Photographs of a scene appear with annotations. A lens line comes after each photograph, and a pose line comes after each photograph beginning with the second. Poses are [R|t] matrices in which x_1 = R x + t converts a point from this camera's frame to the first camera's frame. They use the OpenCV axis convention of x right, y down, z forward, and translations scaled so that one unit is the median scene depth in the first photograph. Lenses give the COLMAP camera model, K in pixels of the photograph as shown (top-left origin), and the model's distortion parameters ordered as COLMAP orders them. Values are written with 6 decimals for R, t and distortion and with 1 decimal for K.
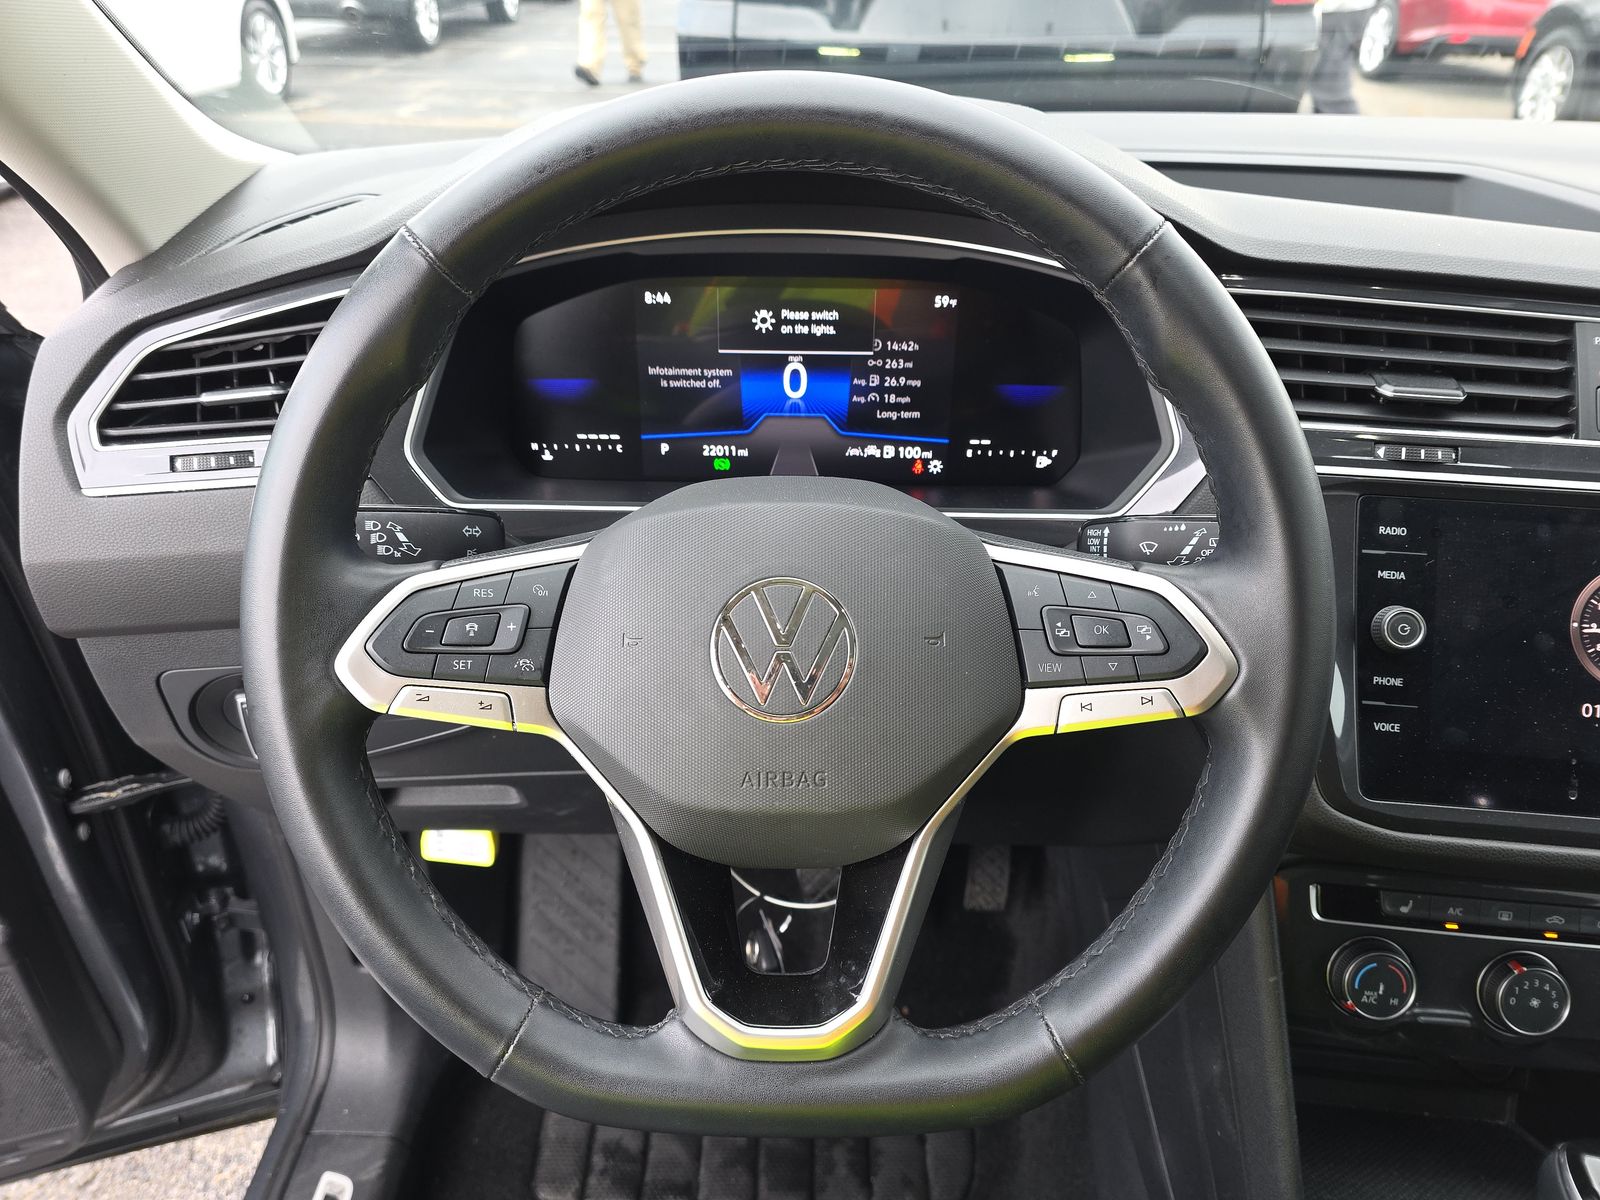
lens RADIAL K [[1096.0, 0, 769.9], [0, 1096.0, 642.6], [0, 0, 1]] dist [0.066065, -0.056661]
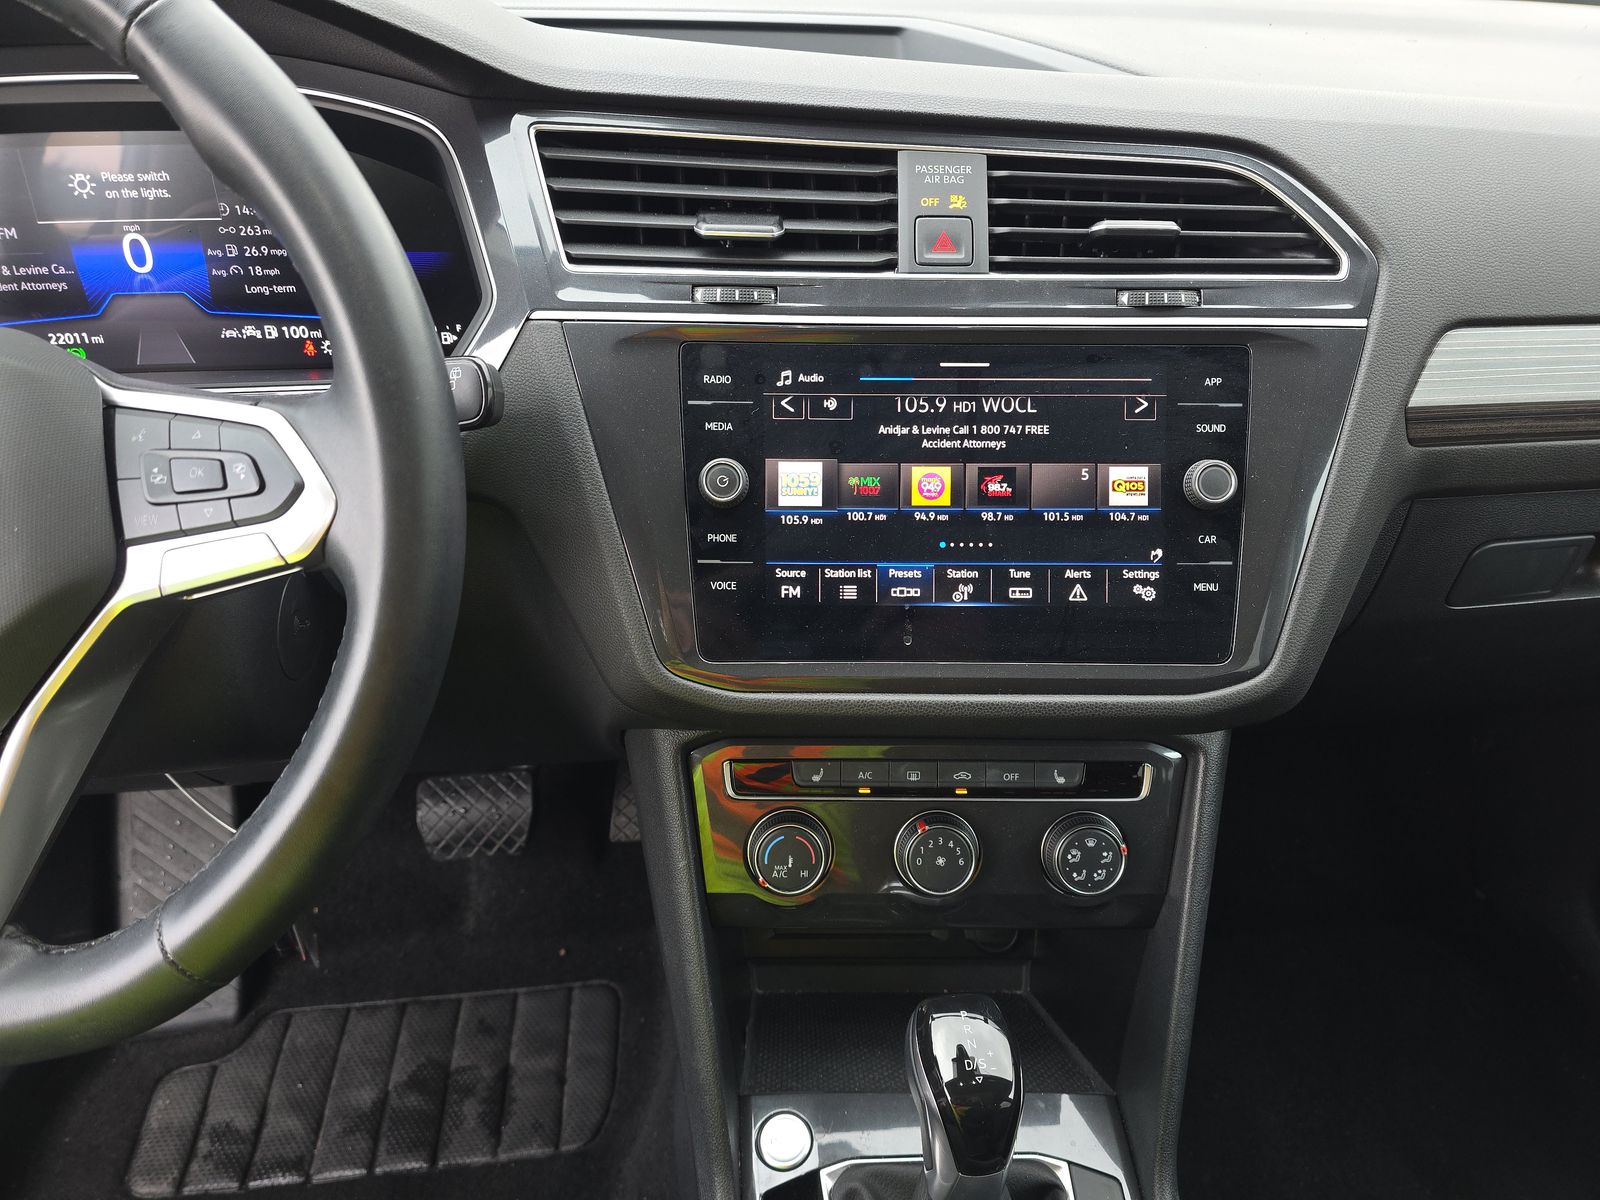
lens RADIAL K [[1096.0, 0, 804.1], [0, 1096.0, 635.3], [0, 0, 1]] dist [0.066065, -0.056661]
pose [[0.992724, -0.072546, 0.096106, 0.451012], [0.070492, 0.997209, 0.024595, 0.085262], [-0.097622, -0.017642, 0.995067, 0.047040]]
